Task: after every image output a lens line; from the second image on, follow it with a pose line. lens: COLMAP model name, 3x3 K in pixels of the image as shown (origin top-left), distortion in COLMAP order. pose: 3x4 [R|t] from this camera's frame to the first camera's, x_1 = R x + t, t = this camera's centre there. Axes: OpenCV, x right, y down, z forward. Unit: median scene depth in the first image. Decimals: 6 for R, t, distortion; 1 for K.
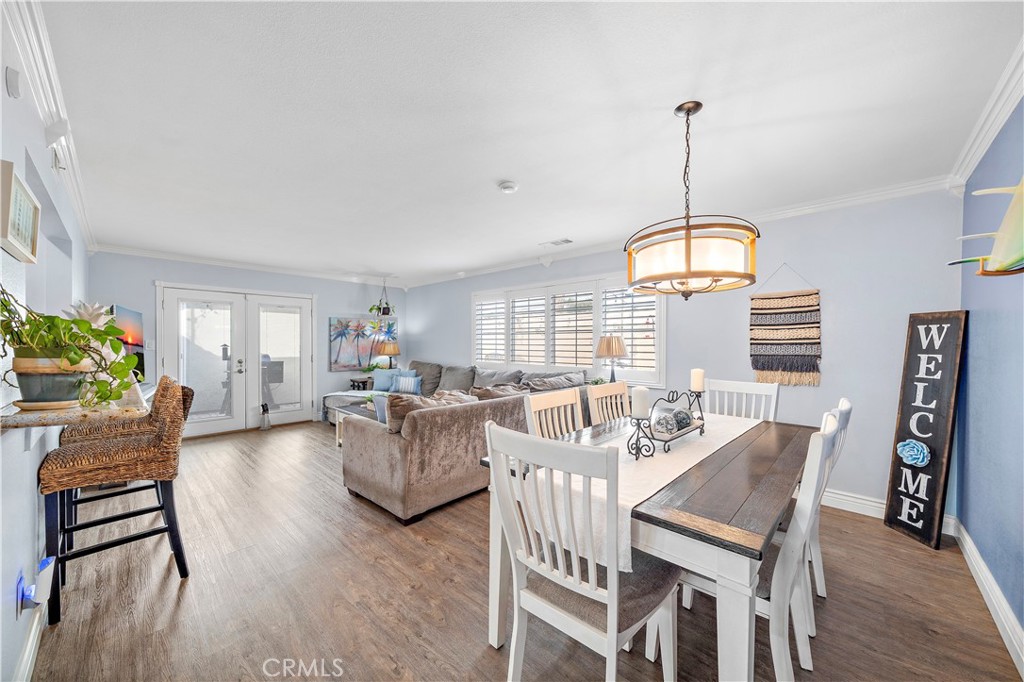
lens RADIAL K [[366.5, 0, 515.7], [0, 366.5, 348.7], [0, 0, 1]] dist [0.000762, 0.000071]
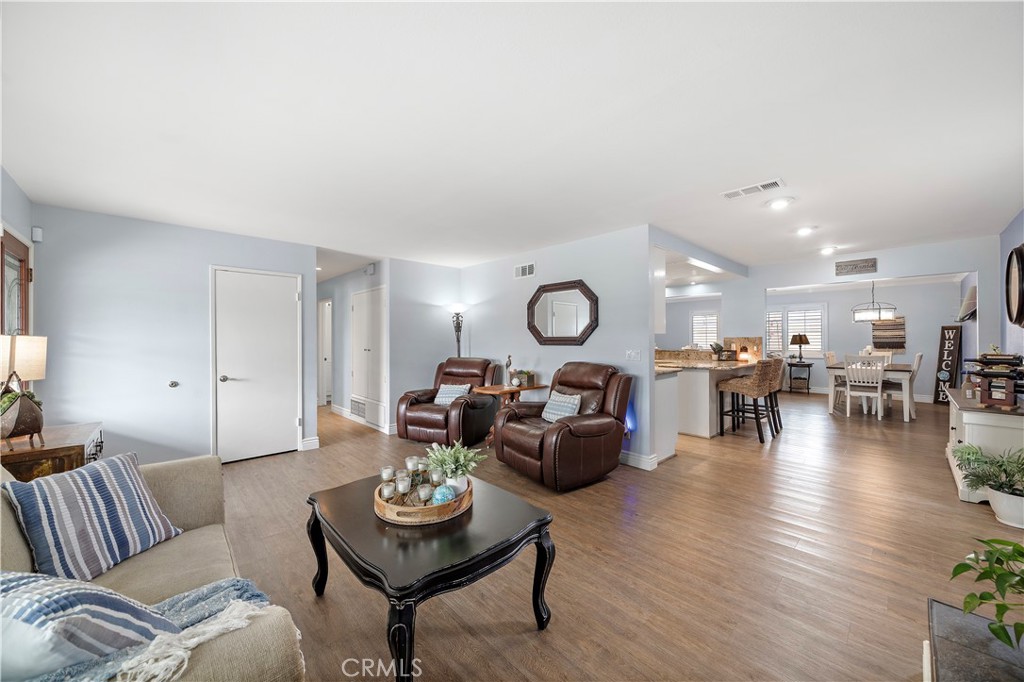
lens RADIAL K [[371.8, 0, 512.0], [0, 371.8, 341.0], [0, 0, 1]] dist [-0.001380, -0.000333]
pose [[0.998193, -0.009180, -0.059382, -1.906500], [0.008590, 0.999911, -0.010190, 0.015893], [0.059471, 0.009662, 0.998183, -1.896519]]
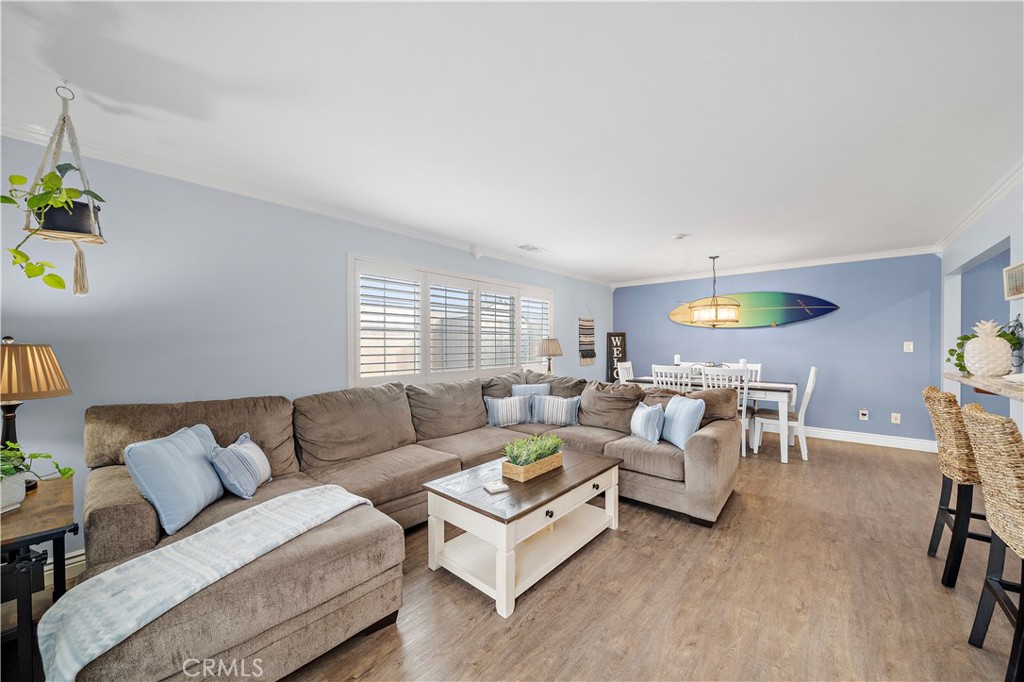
lens RADIAL K [[376.4, 0, 517.4], [0, 376.4, 349.6], [0, 0, 1]] dist [0.000866, 0.000132]
pose [[-0.037990, -0.014952, 0.999166, -1.503956], [0.019631, 0.999684, 0.015706, -0.027733], [-0.999085, 0.020211, -0.037684, 1.691962]]
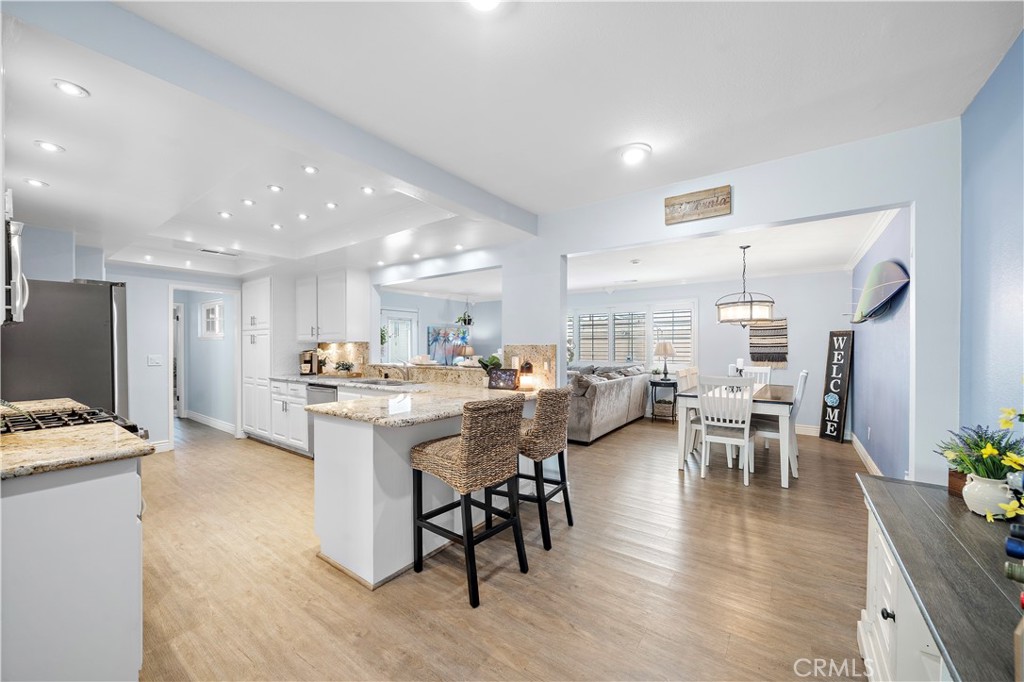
lens RADIAL K [[376.4, 0, 517.4], [0, 376.4, 349.6], [0, 0, 1]] dist [0.000866, 0.000132]
pose [[0.992501, -0.005981, 0.122088, -0.841140], [0.006455, 0.999973, -0.003495, 0.000527], [-0.122064, 0.004257, 0.992513, -0.804494]]
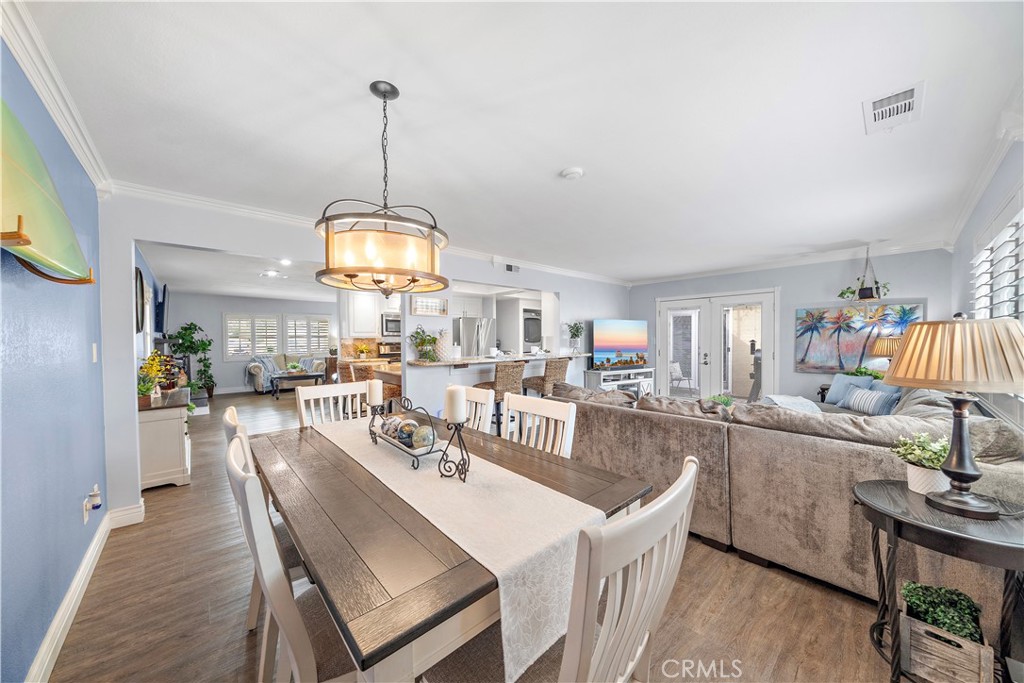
lens RADIAL K [[355.0, 0, 512.0], [0, 355.0, 341.5], [0, 0, 1]] dist [-0.000537, -0.000037]
pose [[-0.079924, 0.006648, -0.996779, 0.904808], [-0.008364, 0.999938, 0.007340, -0.024535], [0.996766, 0.008924, -0.079863, 0.926232]]
